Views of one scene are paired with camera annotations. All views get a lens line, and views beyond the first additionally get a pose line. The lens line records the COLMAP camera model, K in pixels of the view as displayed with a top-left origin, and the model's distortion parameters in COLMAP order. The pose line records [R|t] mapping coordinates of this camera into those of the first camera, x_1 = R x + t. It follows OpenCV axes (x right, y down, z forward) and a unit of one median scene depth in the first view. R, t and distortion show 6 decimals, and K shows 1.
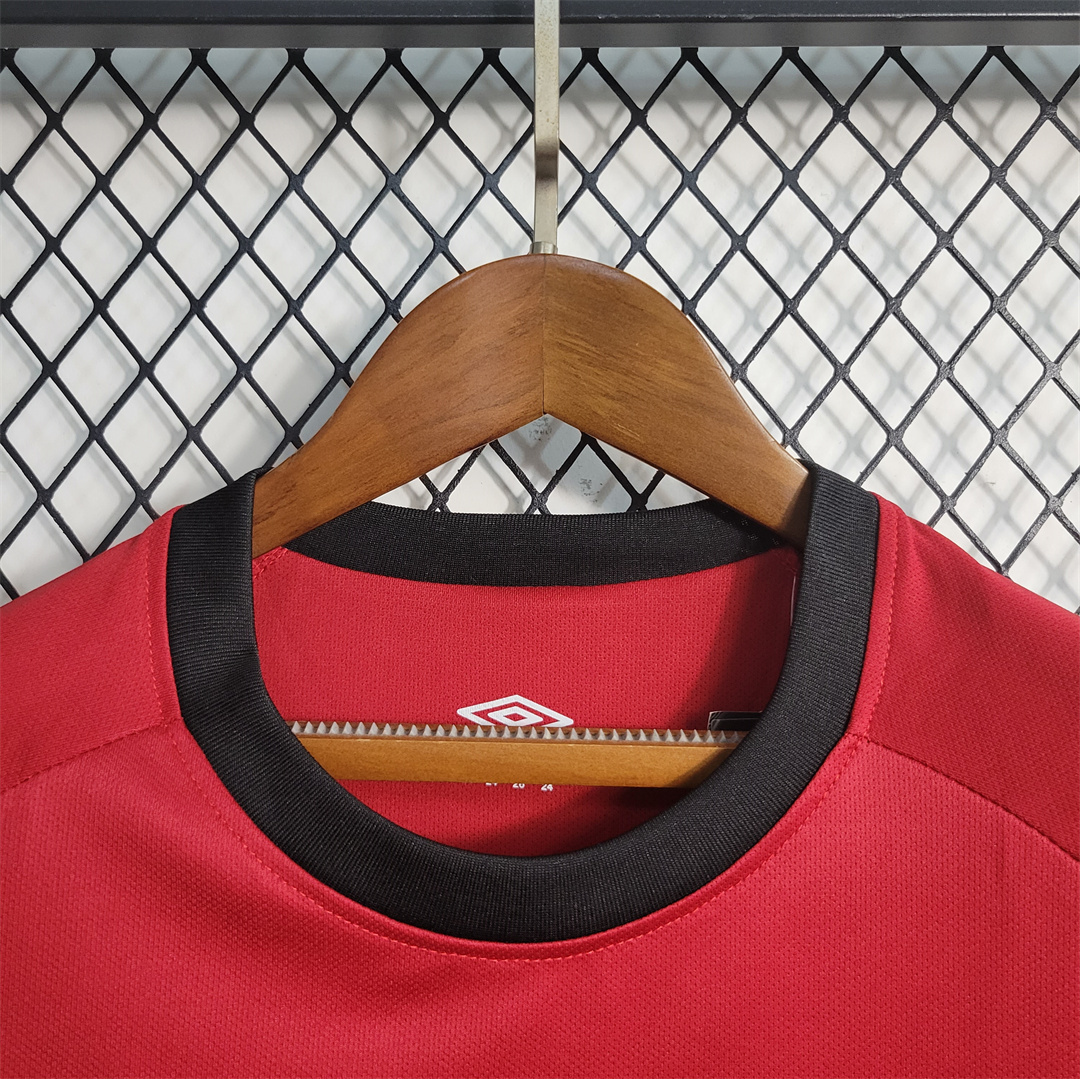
lens RADIAL K [[1070.9, 0, 540.0], [0, 1070.9, 539.5], [0, 0, 1]] dist [-0.008678, 0.010436]
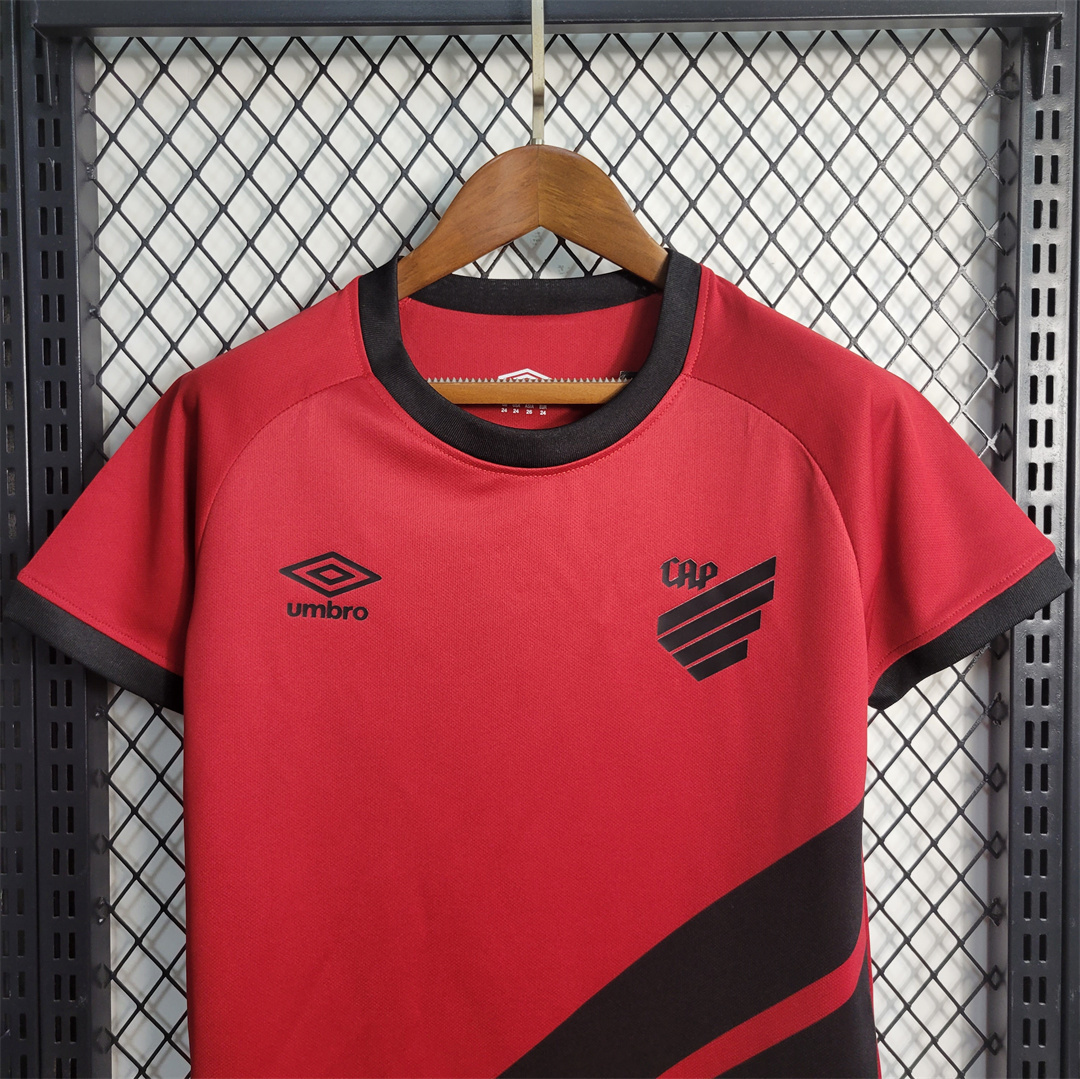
lens RADIAL K [[1070.9, 0, 540.0], [0, 1070.9, 539.5], [0, 0, 1]] dist [-0.008678, 0.010436]
pose [[0.999781, -0.016448, 0.012938, -0.027393], [0.014683, 0.991879, 0.126333, 0.195918], [-0.014911, -0.126115, 0.991904, -0.988924]]
